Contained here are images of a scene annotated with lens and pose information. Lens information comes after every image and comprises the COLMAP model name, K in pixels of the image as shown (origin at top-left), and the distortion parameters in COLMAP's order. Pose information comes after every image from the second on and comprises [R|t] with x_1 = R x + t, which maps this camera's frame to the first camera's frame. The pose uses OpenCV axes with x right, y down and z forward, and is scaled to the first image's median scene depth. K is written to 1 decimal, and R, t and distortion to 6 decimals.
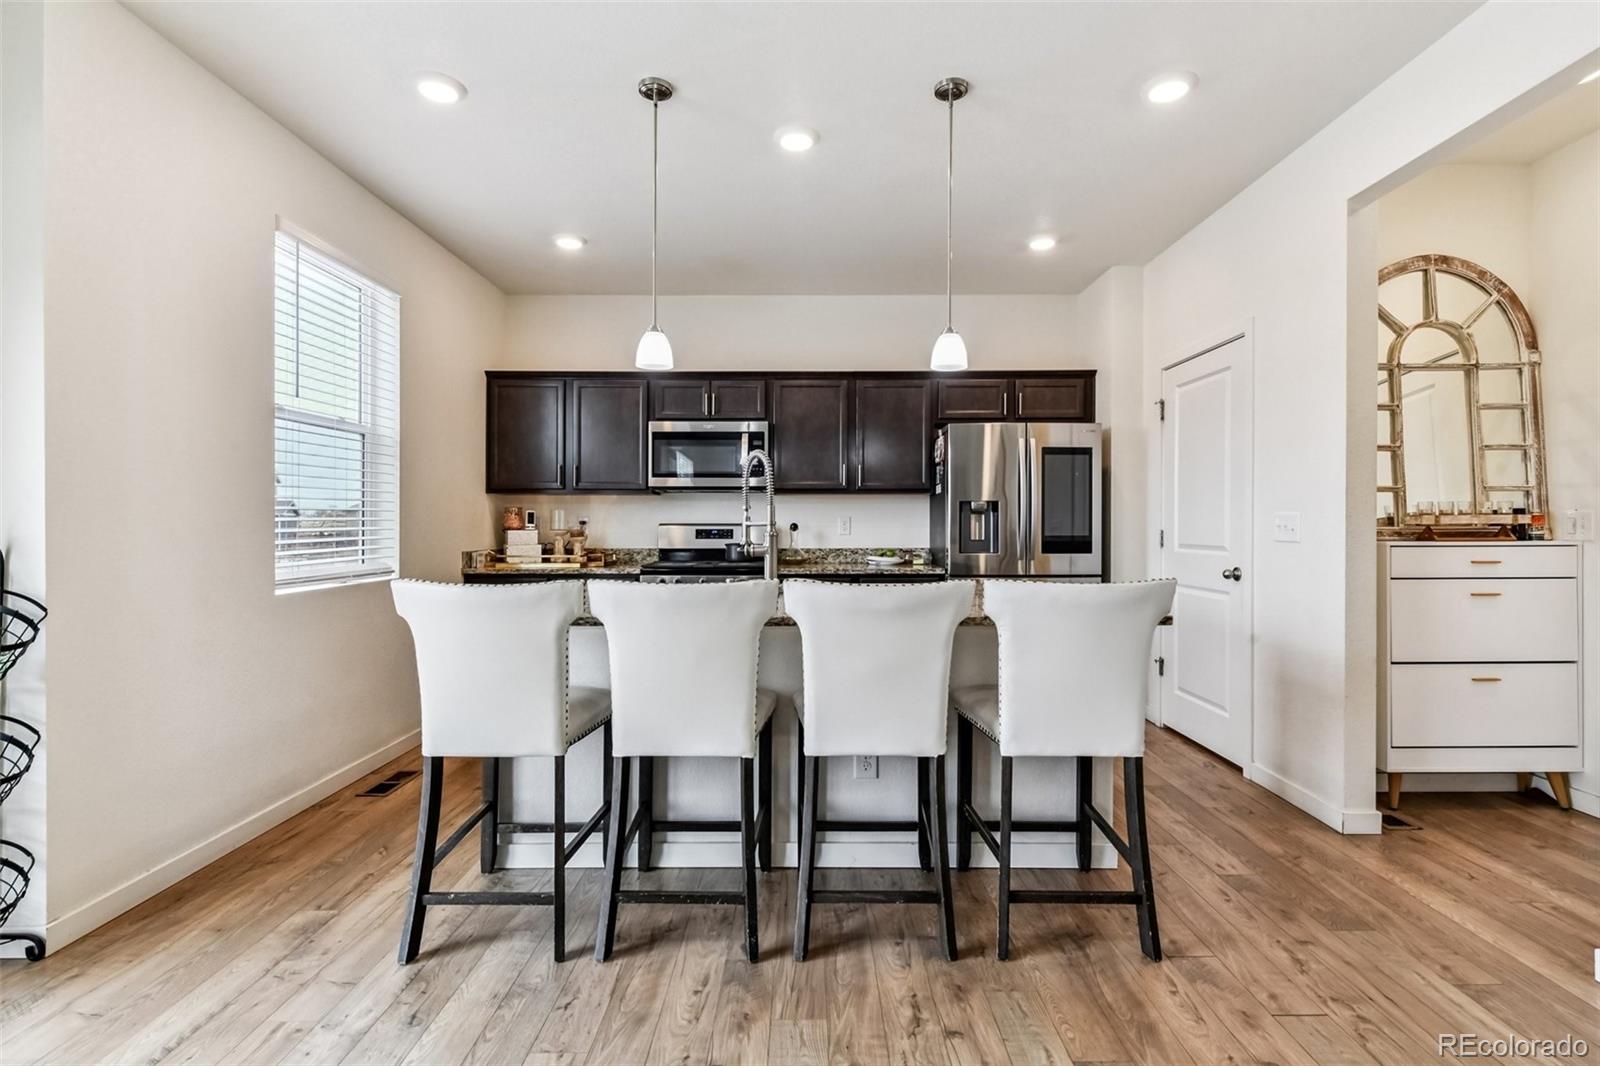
lens RADIAL K [[771.4, 0, 800.9], [0, 771.4, 525.0], [0, 0, 1]] dist [0.002113, 0.000138]
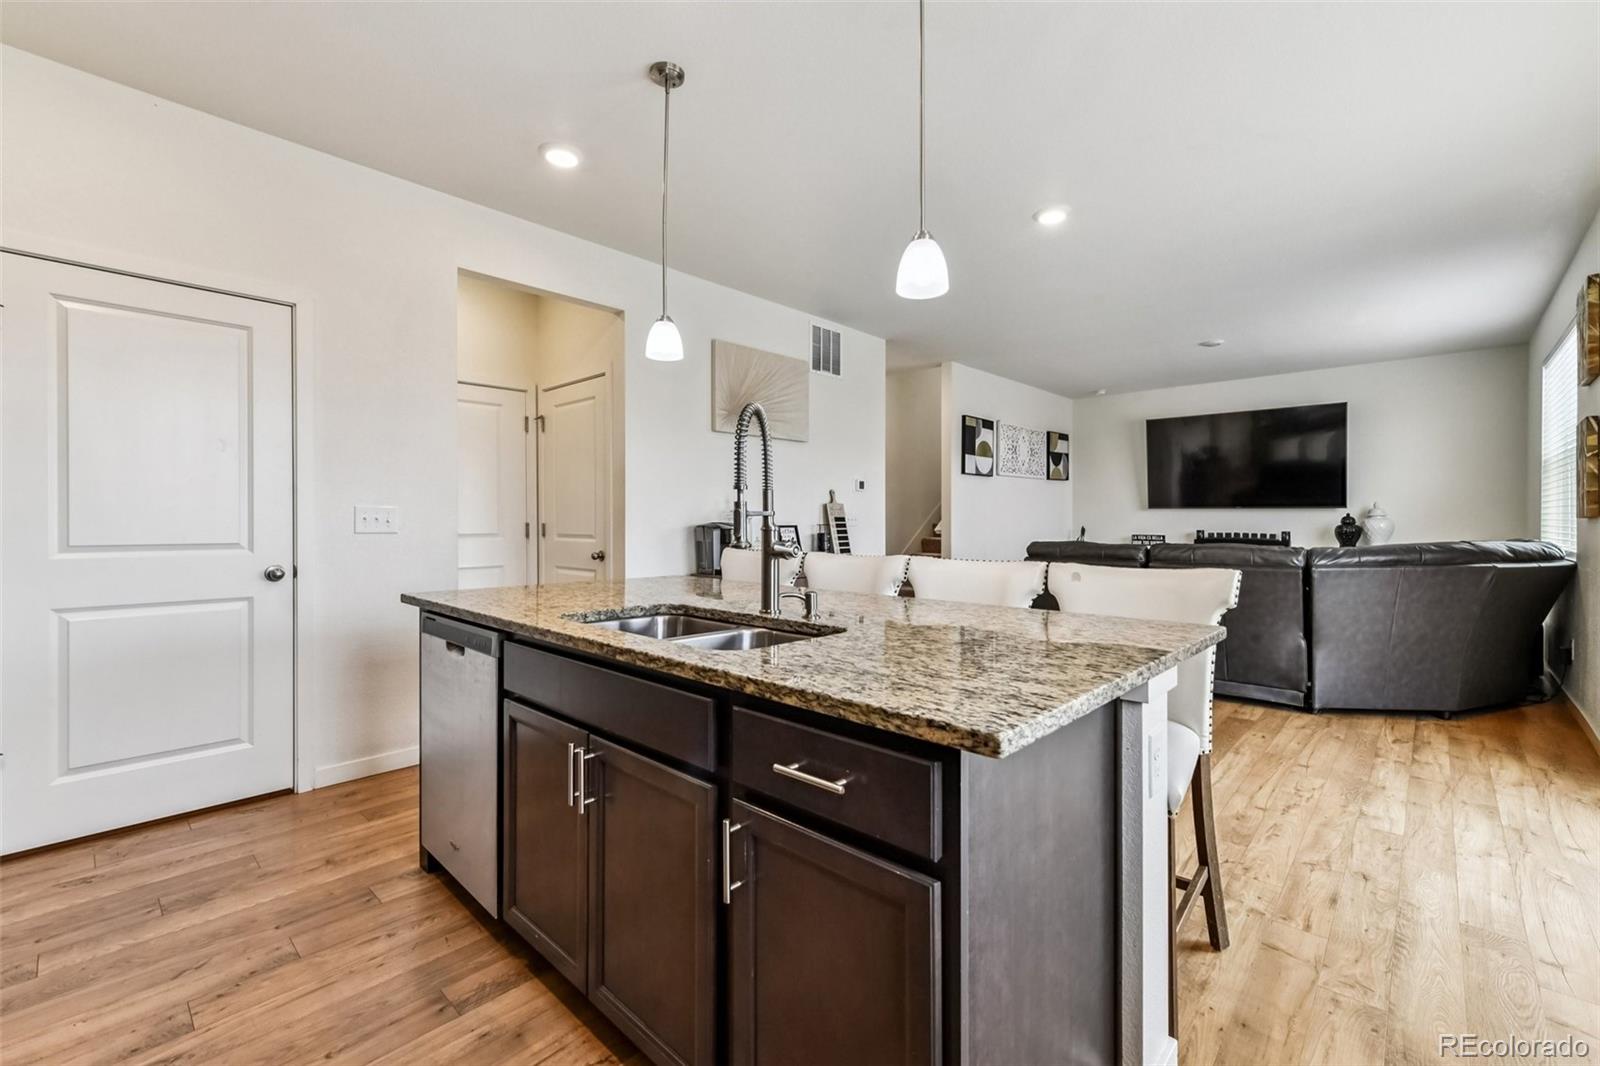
lens RADIAL K [[676.4, 0, 814.1], [0, 676.4, 525.7], [0, 0, 1]] dist [0.010164, -0.002419]
pose [[-0.755317, -0.005292, 0.655339, -0.334867], [-0.001126, 0.999976, 0.006777, 0.002324], [-0.655359, 0.004381, -0.755305, 0.983850]]
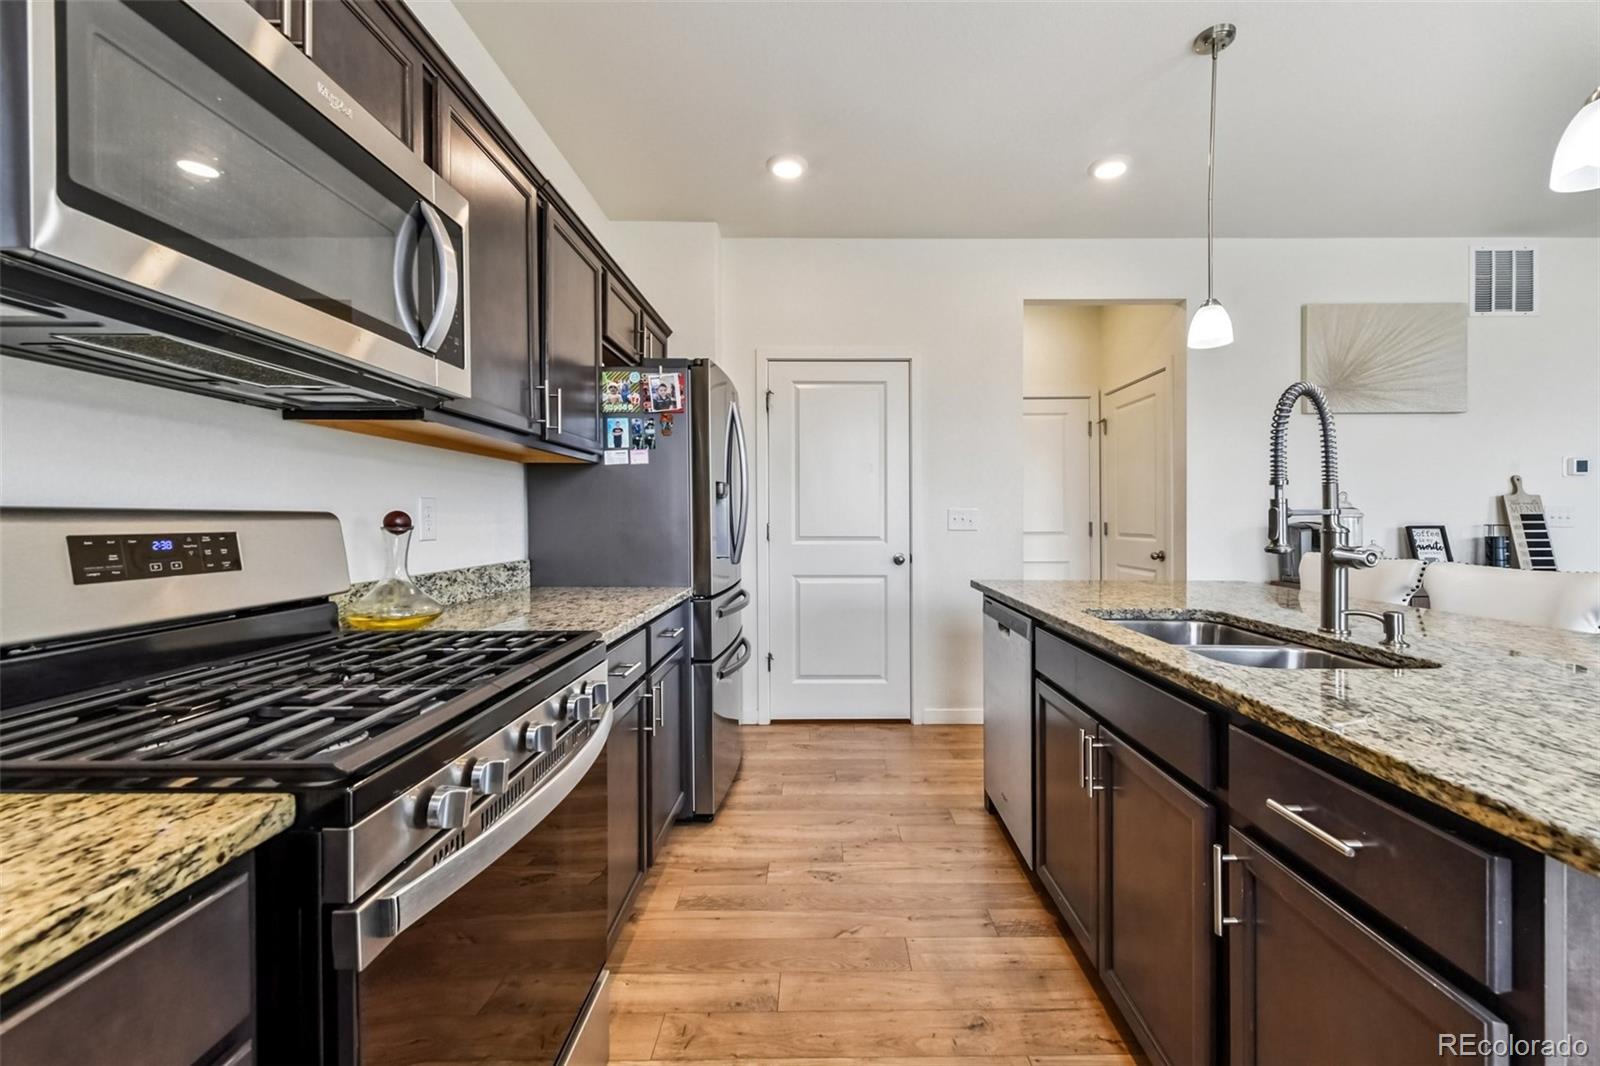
lens RADIAL K [[650.1, 0, 806.6], [0, 650.1, 526.5], [0, 0, 1]] dist [0.001740, -0.002851]
pose [[-0.010343, -0.010492, 0.999891, -0.363391], [0.000877, 0.999944, 0.010502, 0.001469], [-0.999946, 0.000986, -0.010334, 0.961477]]
